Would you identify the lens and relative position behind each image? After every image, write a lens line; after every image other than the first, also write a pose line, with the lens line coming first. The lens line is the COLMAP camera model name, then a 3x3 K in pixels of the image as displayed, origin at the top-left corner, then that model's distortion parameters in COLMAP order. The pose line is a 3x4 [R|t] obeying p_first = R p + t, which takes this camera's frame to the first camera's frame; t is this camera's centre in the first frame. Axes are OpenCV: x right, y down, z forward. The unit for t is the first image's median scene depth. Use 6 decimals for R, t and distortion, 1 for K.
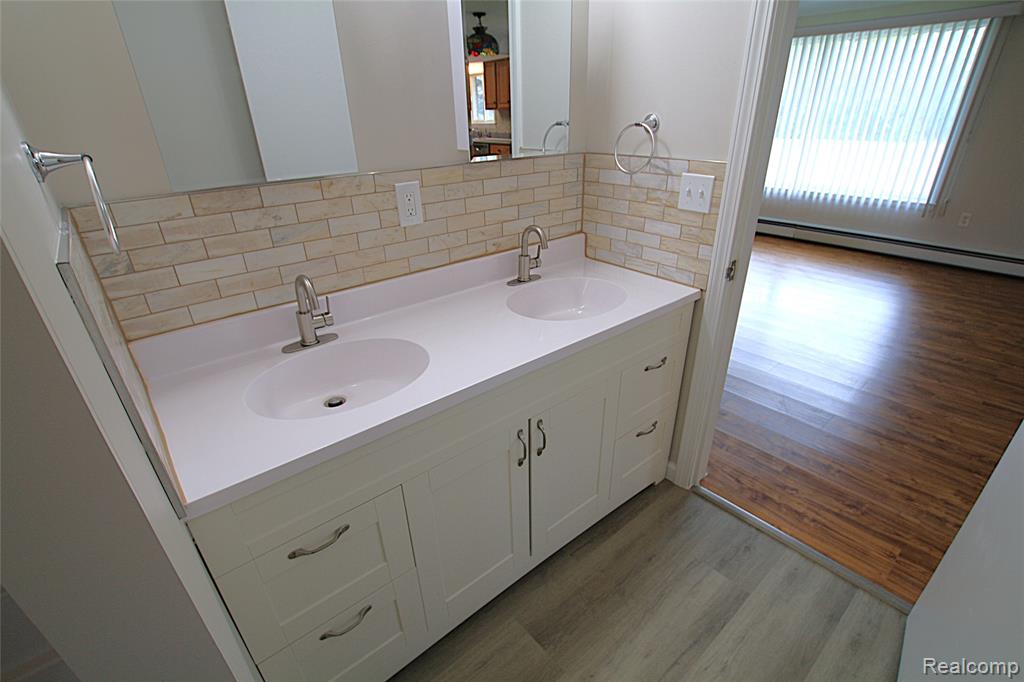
lens RADIAL K [[476.4, 0, 512.6], [0, 476.4, 361.1], [0, 0, 1]] dist [-0.022804, 0.000581]
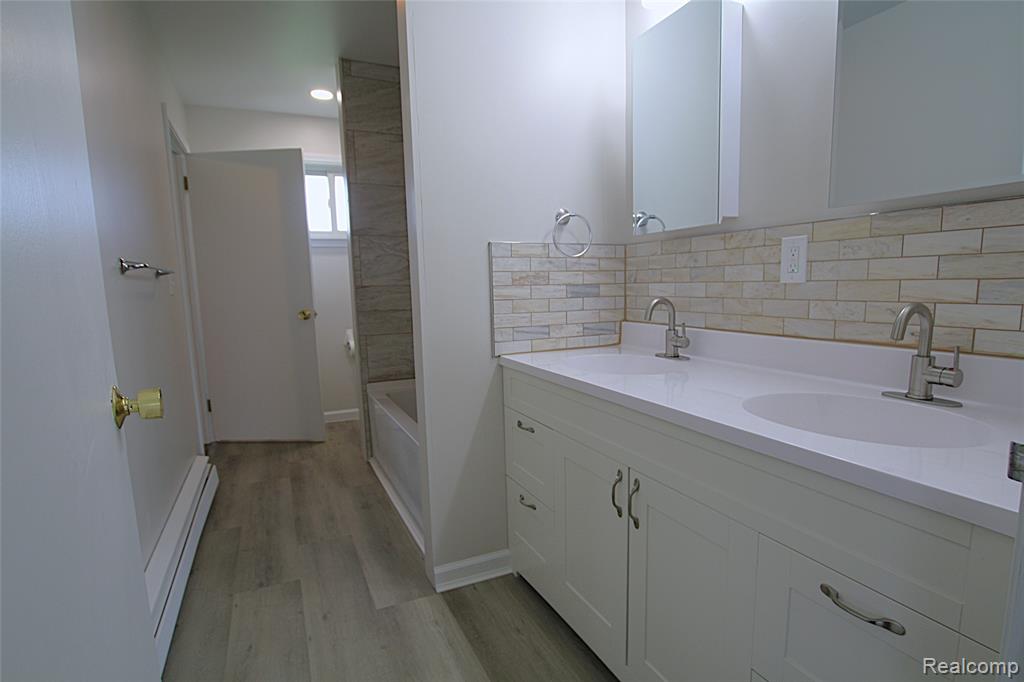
lens RADIAL K [[518.4, 0, 513.8], [0, 518.4, 351.9], [0, 0, 1]] dist [-0.001124, 0.000149]
pose [[-0.253000, 0.159481, -0.954231, 0.892866], [-0.429839, 0.865096, 0.258549, -0.204162], [0.866735, 0.475578, -0.150318, 0.768106]]
